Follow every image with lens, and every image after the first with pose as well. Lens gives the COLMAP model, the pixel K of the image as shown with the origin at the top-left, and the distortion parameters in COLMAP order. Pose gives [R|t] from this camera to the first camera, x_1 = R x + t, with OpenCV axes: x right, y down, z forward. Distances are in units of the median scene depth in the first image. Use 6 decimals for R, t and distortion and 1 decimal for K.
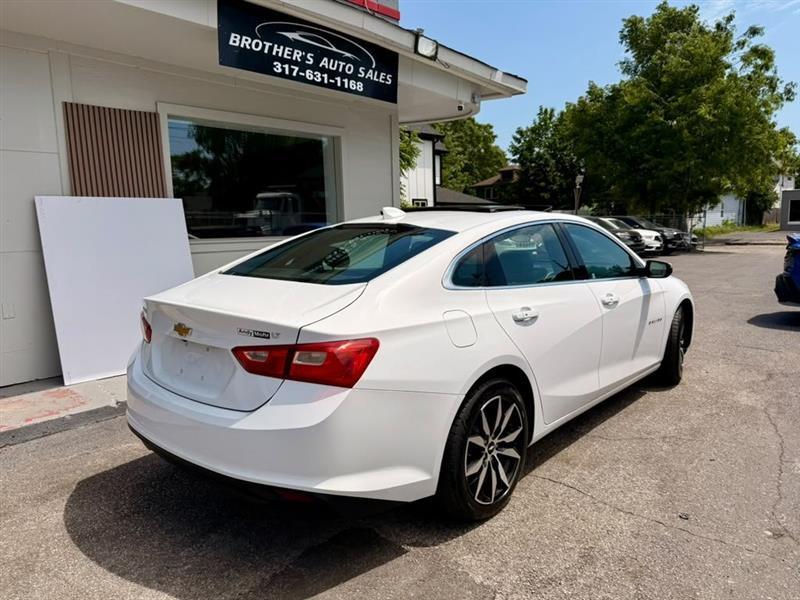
lens RADIAL K [[522.7, 0, 403.8], [0, 522.7, 299.2], [0, 0, 1]] dist [-0.003439, -0.004734]
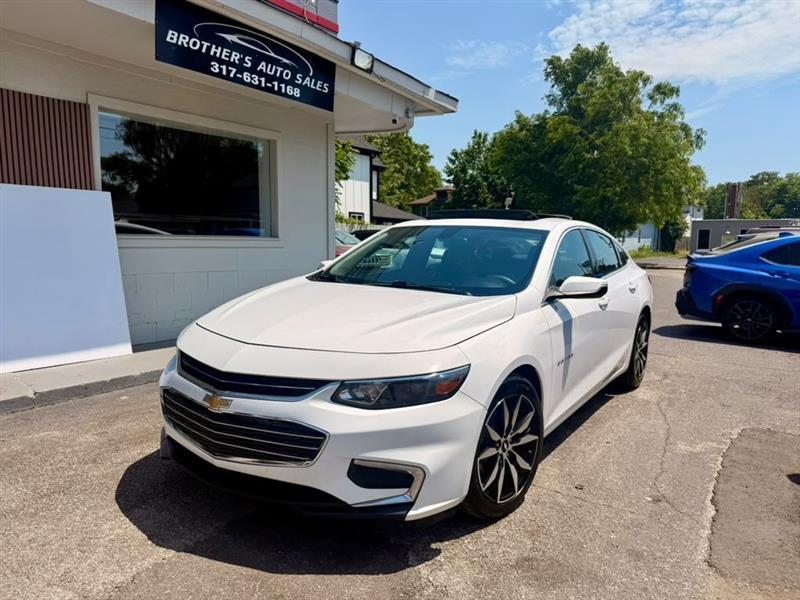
lens RADIAL K [[521.7, 0, 396.3], [0, 521.7, 304.4], [0, 0, 1]] dist [0.002132, -0.010572]
pose [[0.993469, 0.025466, 0.111220, 0.006961], [-0.023134, 0.999486, -0.022206, 0.028954], [-0.111728, 0.019488, 0.993548, -0.035609]]
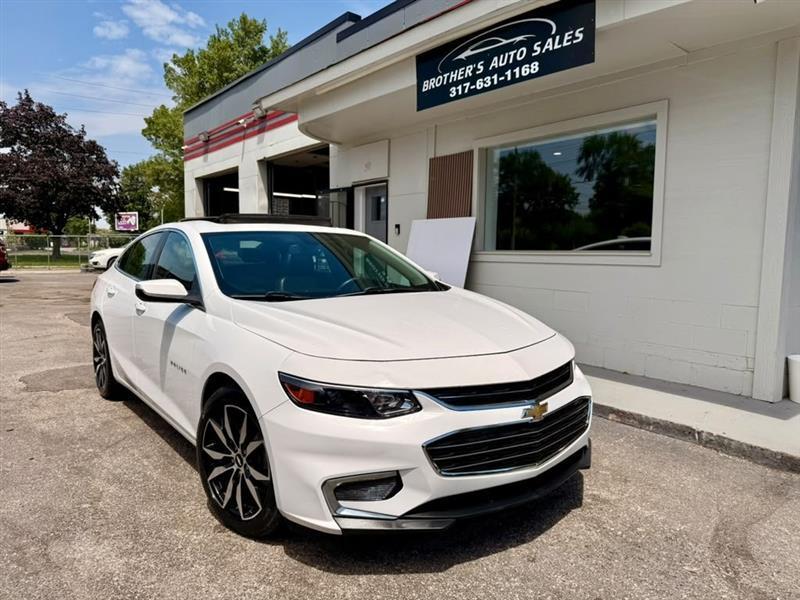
lens RADIAL K [[549.5, 0, 408.4], [0, 549.5, 304.5], [0, 0, 1]] dist [-0.000477, -0.007160]
pose [[-0.122691, 0.113740, -0.985906, 0.873225], [-0.160724, 0.978020, 0.132832, -0.139845], [0.979344, 0.174756, -0.101713, 1.024537]]
